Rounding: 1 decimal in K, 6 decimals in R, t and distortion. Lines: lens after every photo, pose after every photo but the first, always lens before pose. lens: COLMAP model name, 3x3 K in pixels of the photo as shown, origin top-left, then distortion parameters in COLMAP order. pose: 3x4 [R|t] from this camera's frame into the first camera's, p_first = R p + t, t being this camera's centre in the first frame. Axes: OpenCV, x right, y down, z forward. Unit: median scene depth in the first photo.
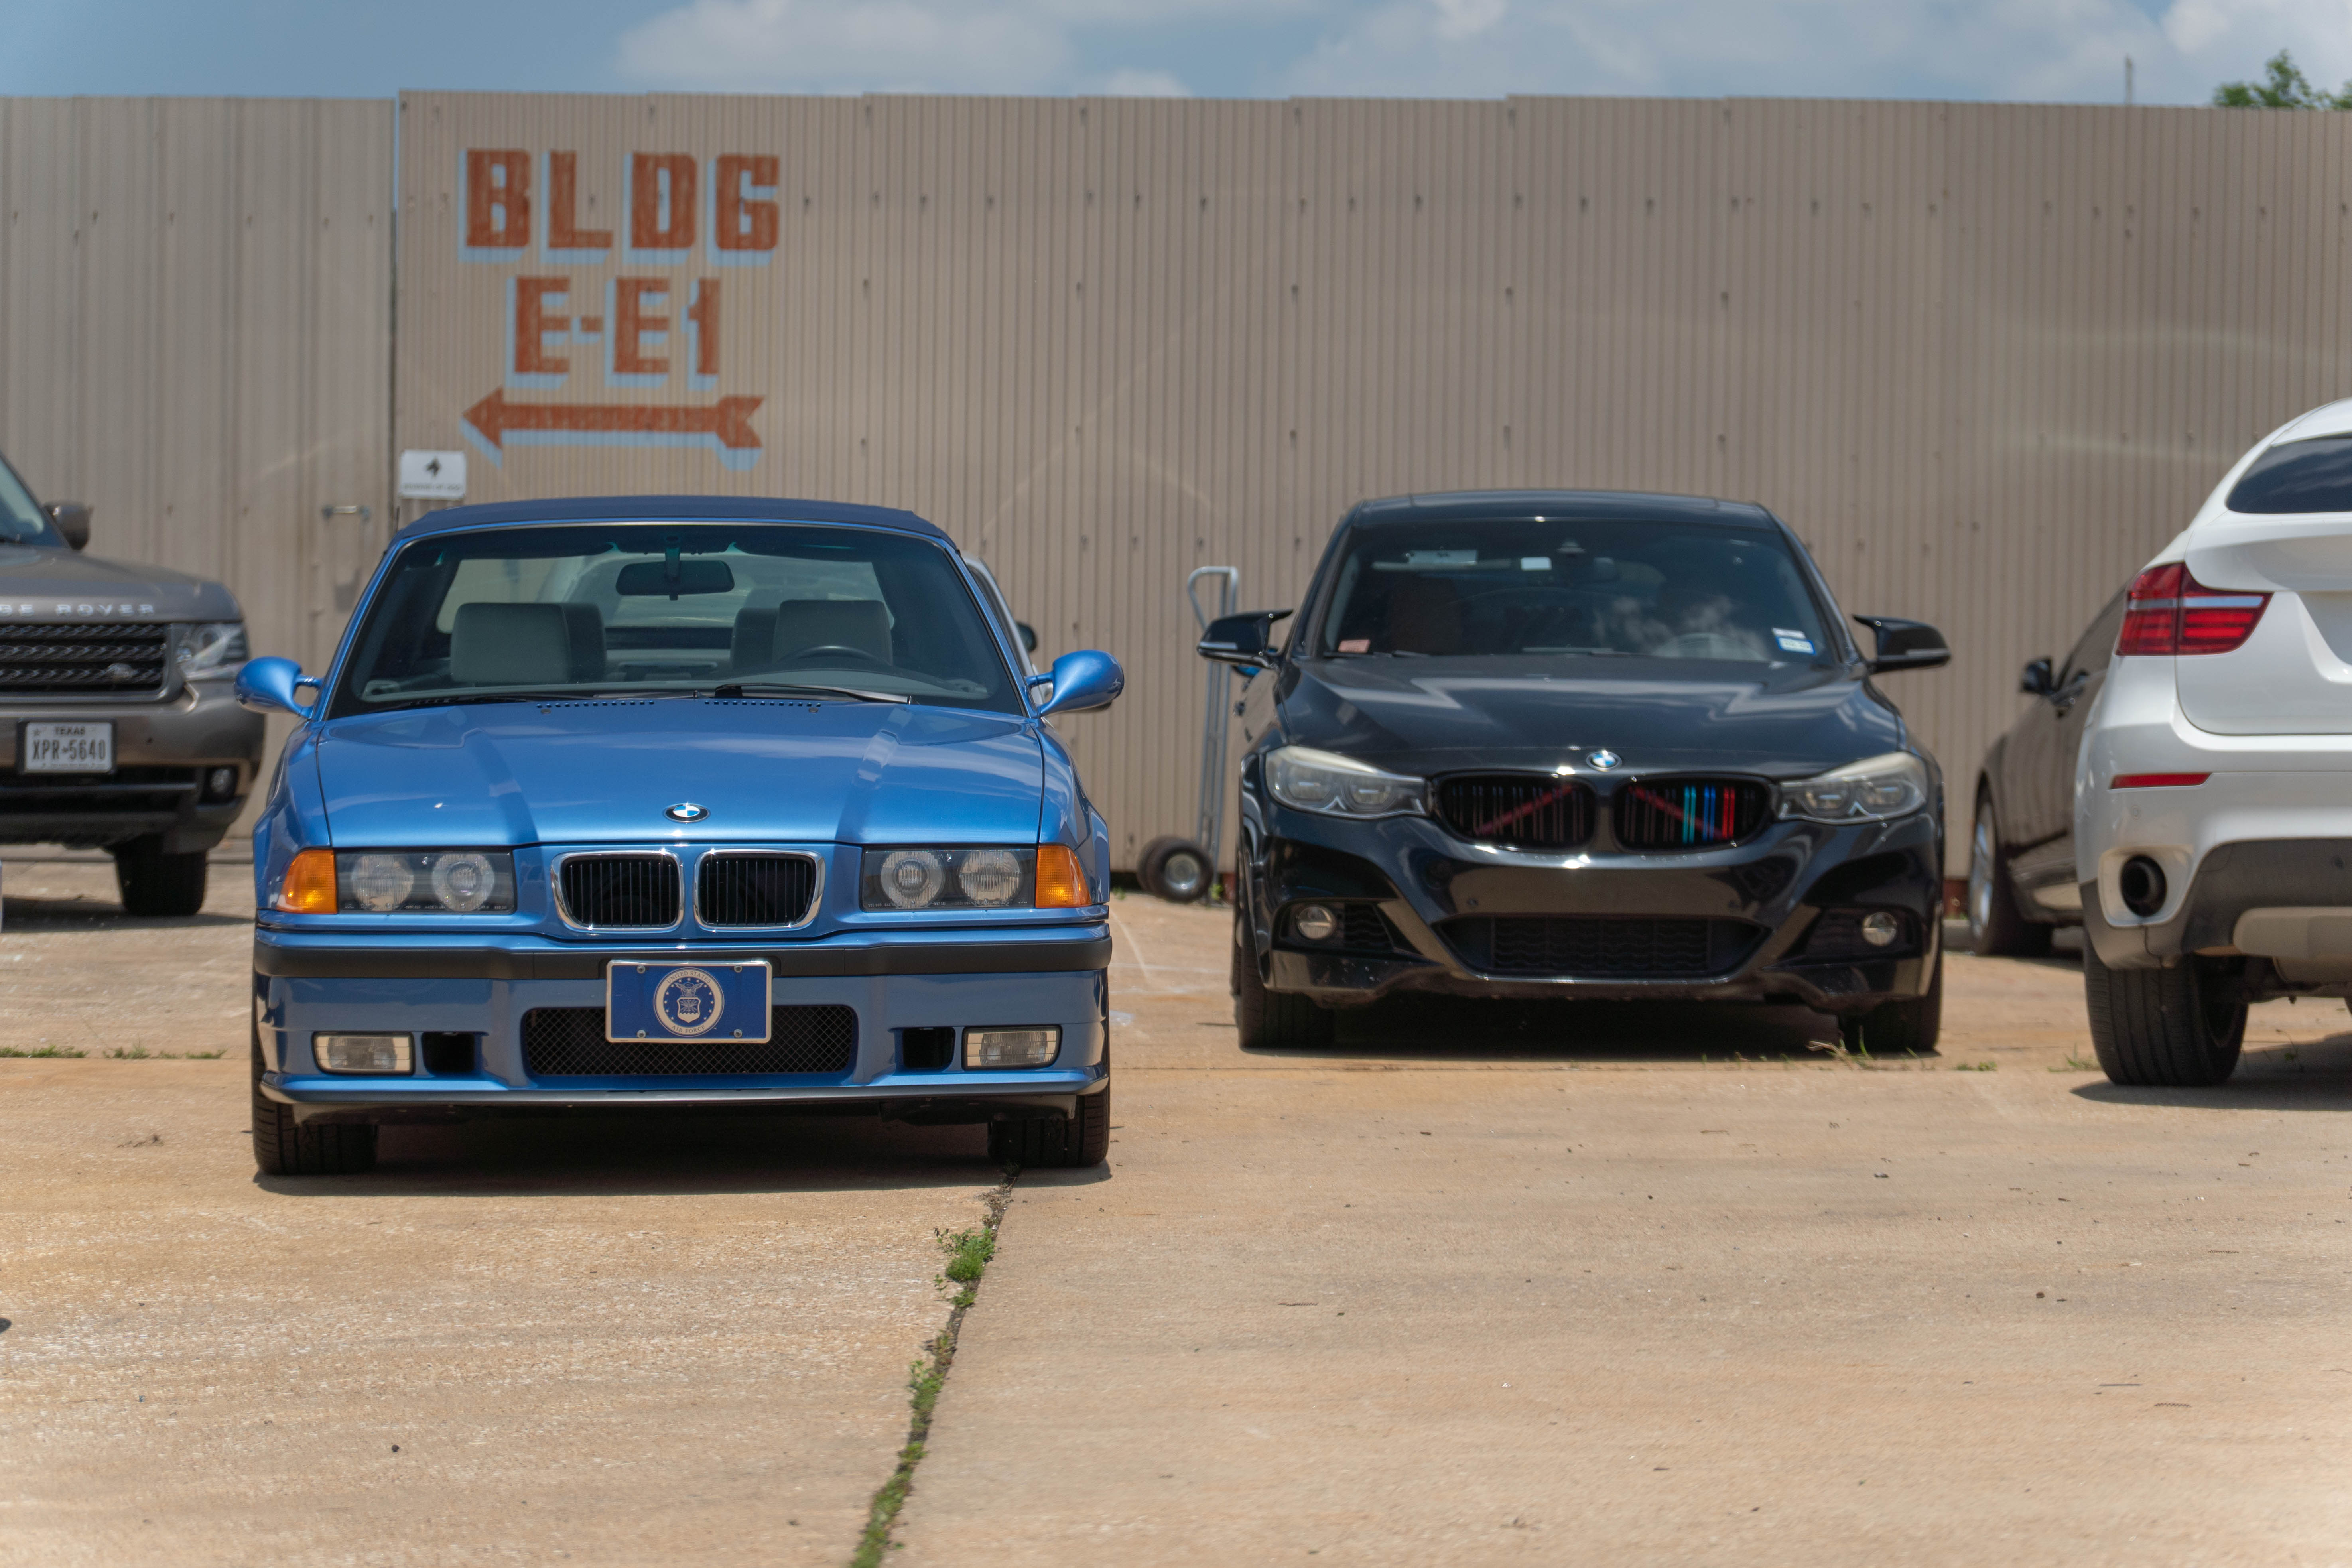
lens RADIAL K [[7343.5, 0, 1250.7], [0, 7343.5, 754.5], [0, 0, 1]] dist [0.052951, 0.000000]
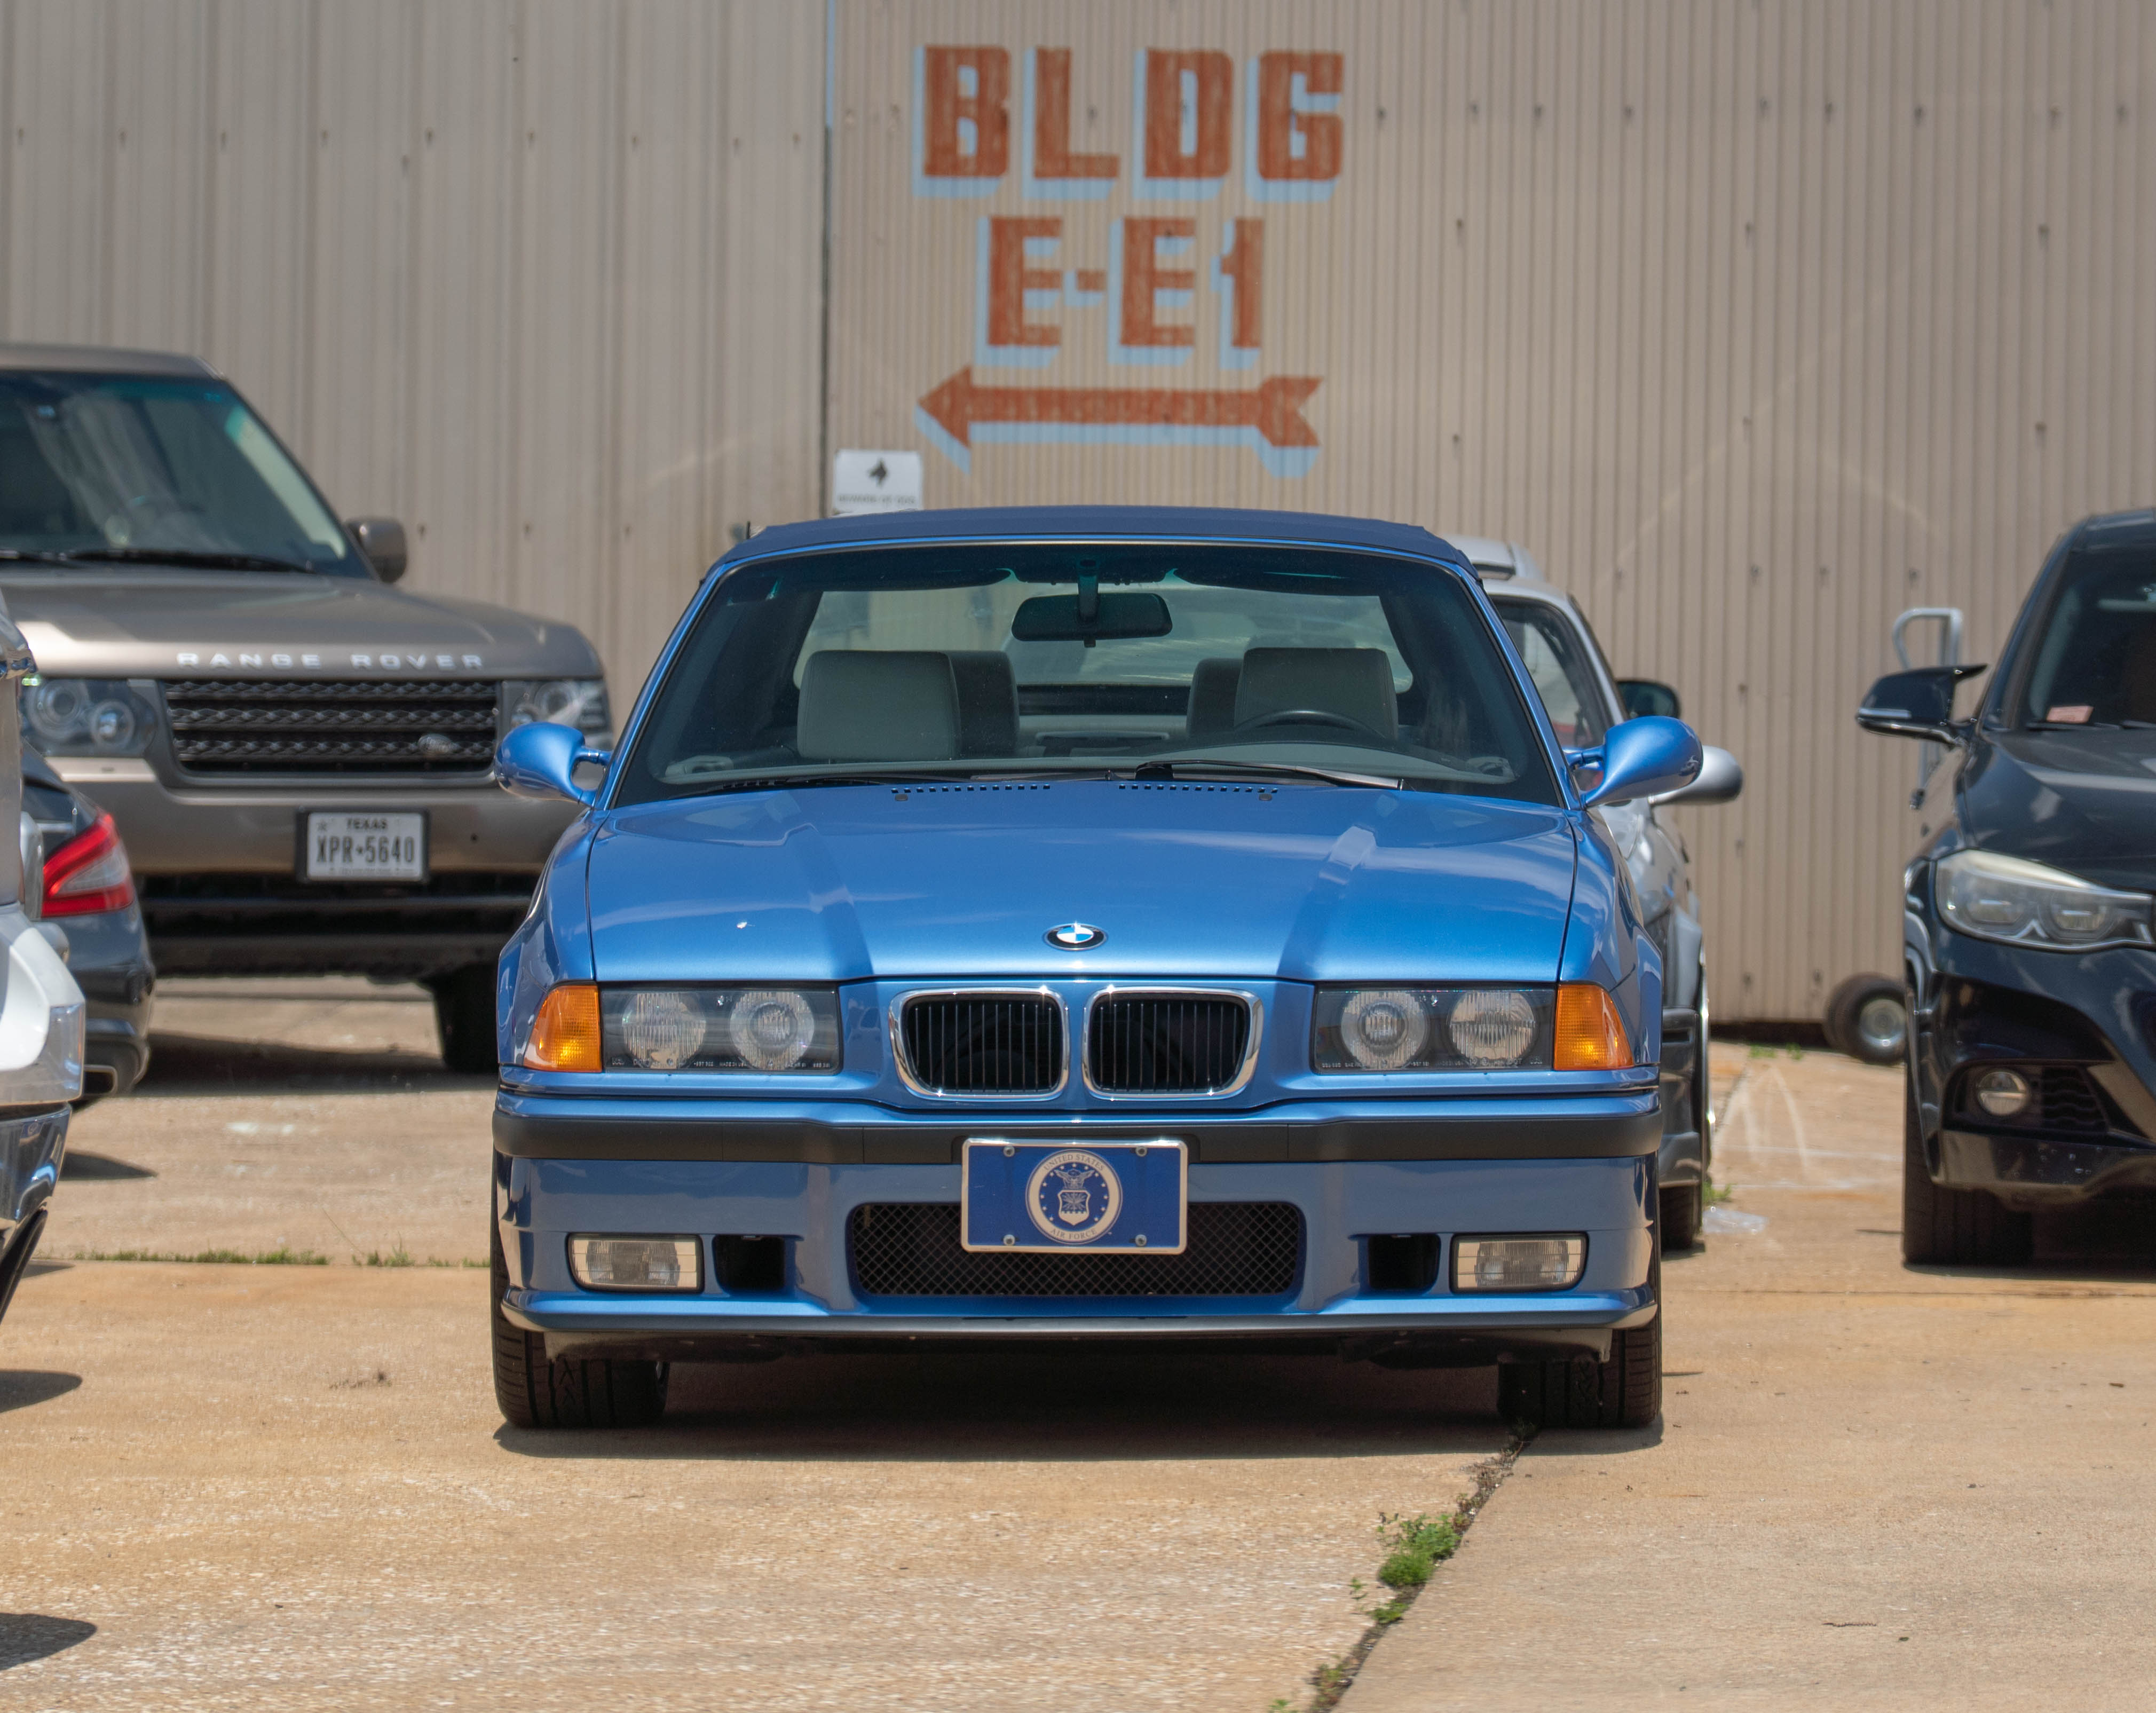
lens RADIAL K [[9826.8, 0, 1209.9], [0, 9826.8, 634.2], [0, 0, 1]] dist [0.066210, 0.000000]
pose [[0.995921, 0.002017, -0.090207, 0.019281], [-0.004125, 0.999722, -0.023197, 0.000340], [0.090135, 0.023474, 0.995653, 0.021350]]
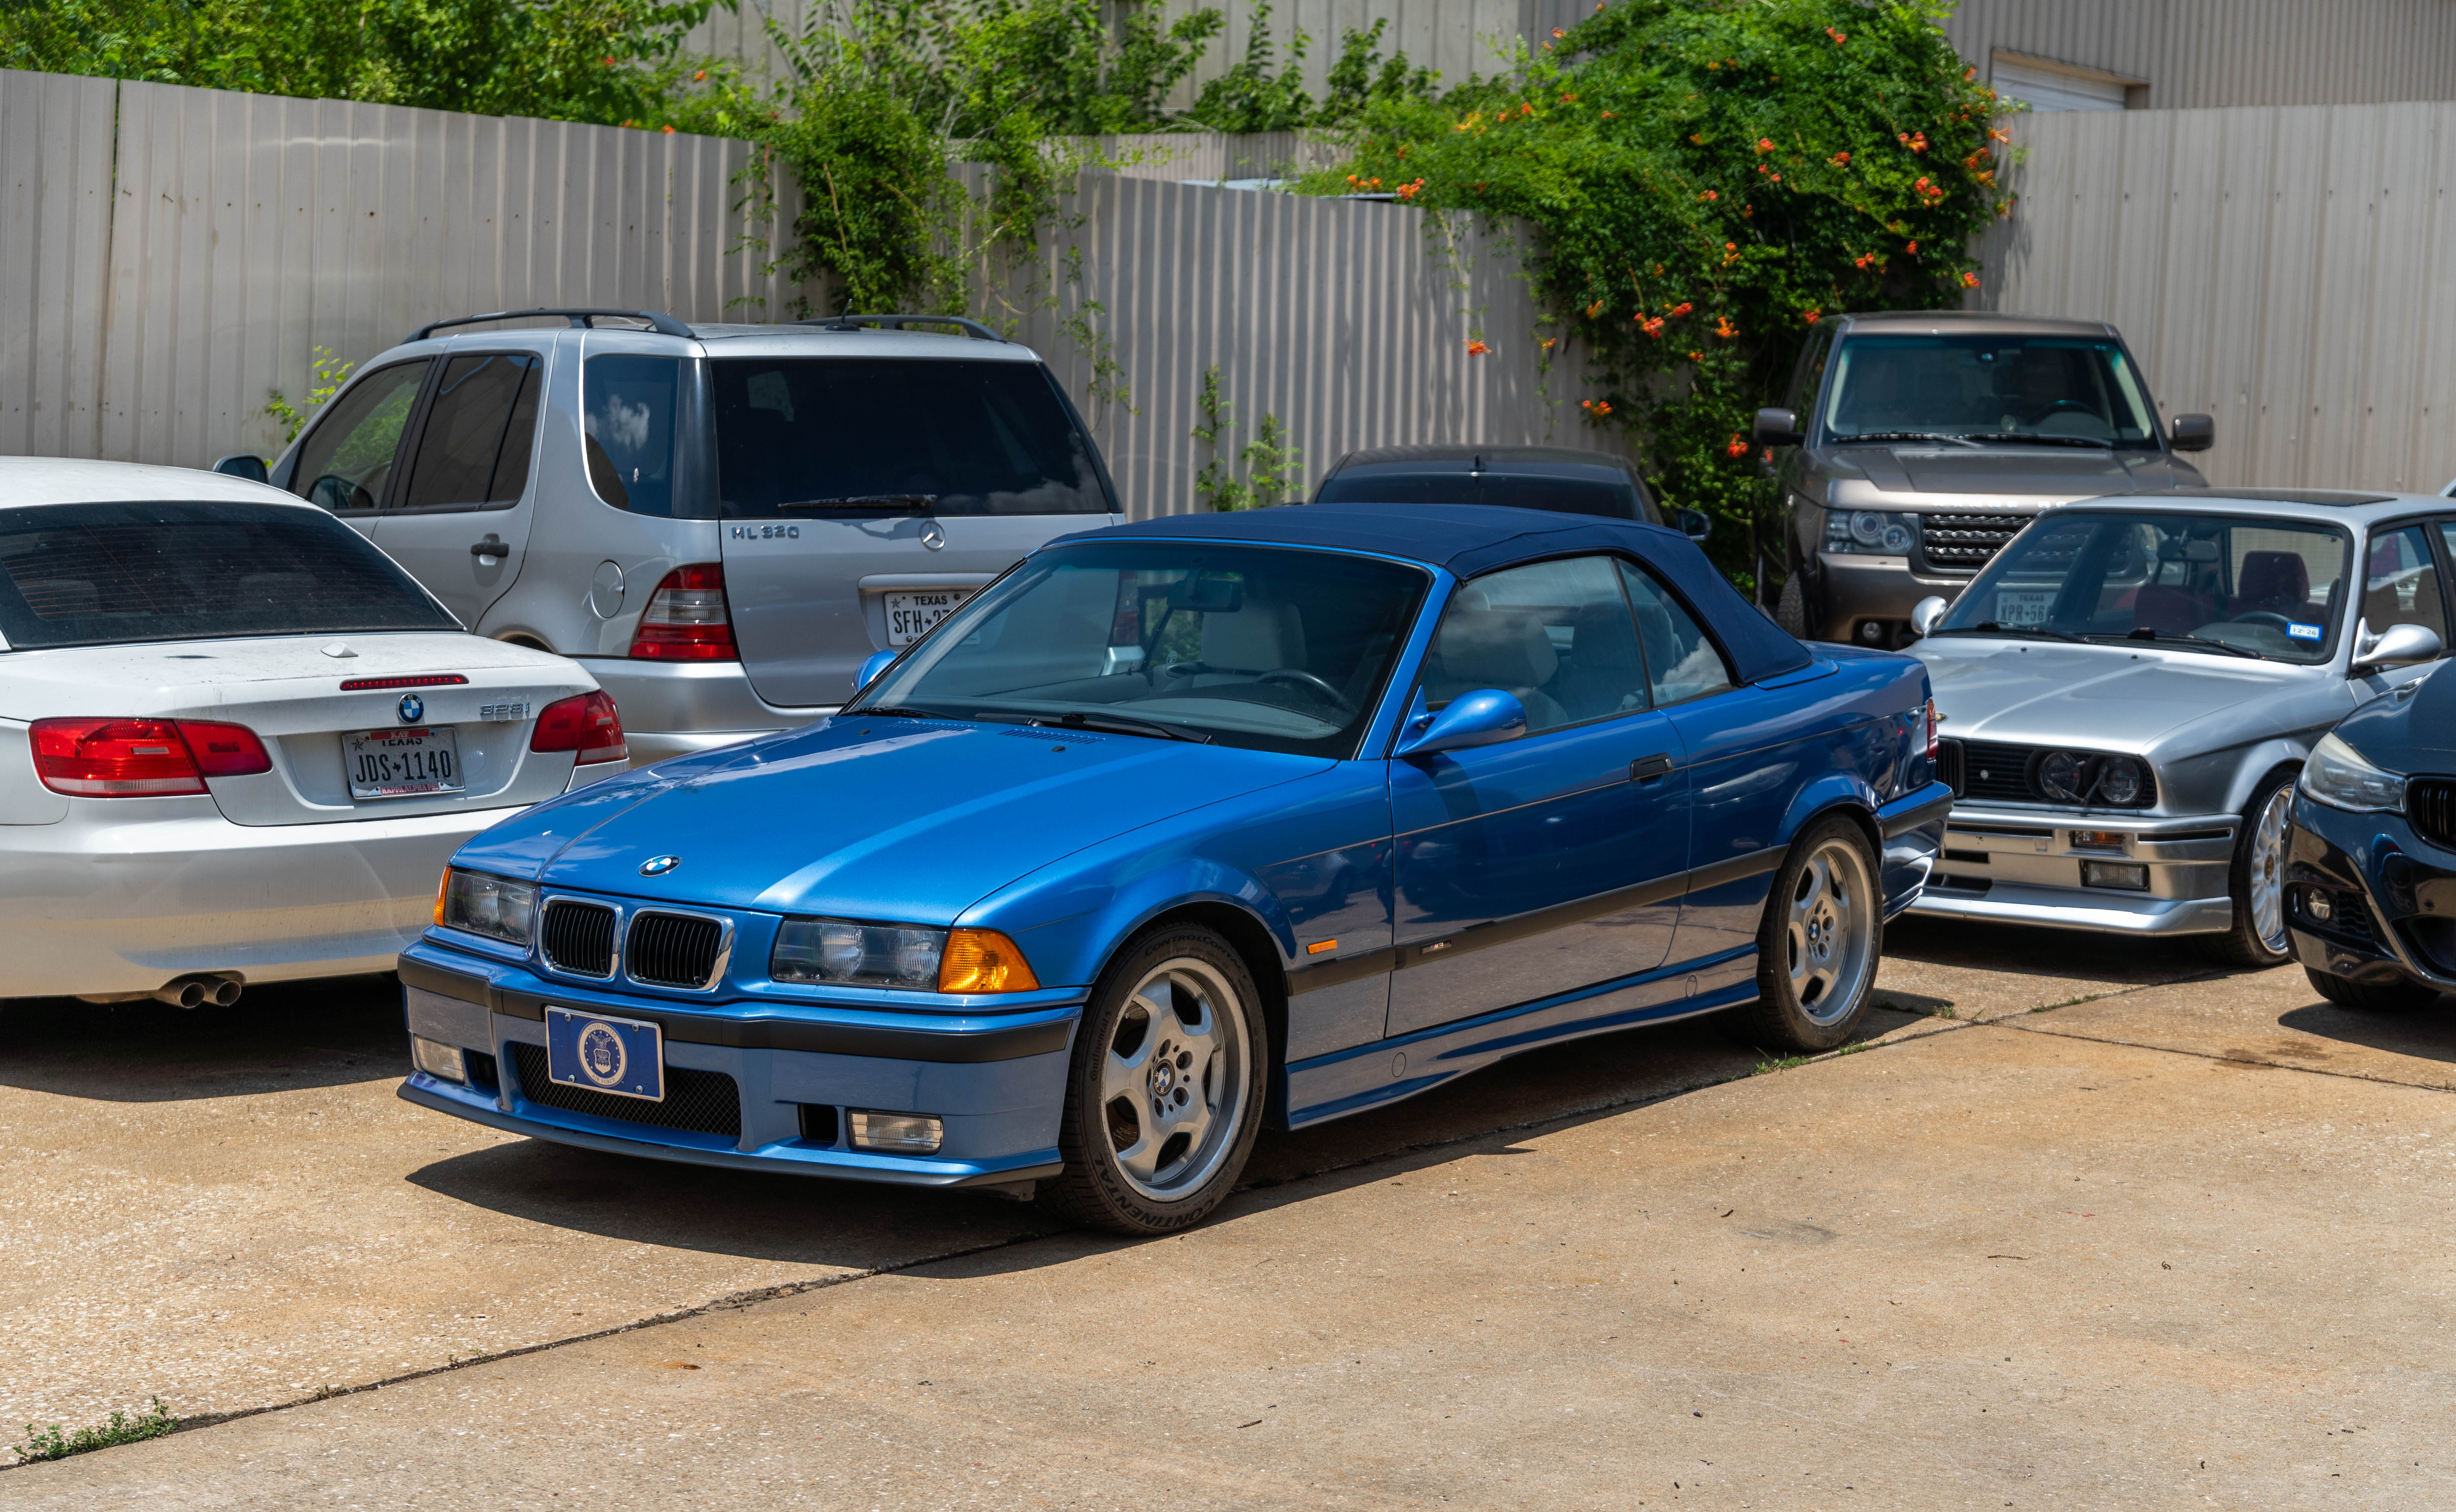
lens RADIAL K [[3890.8, 0, 1284.3], [0, 3890.8, 861.6], [0, 0, 1]] dist [0.066359, 0.000000]
pose [[0.759699, 0.095713, -0.643192, 0.266618], [-0.027704, 0.992974, 0.115041, -0.045247], [0.649684, -0.069577, 0.757013, 0.503110]]
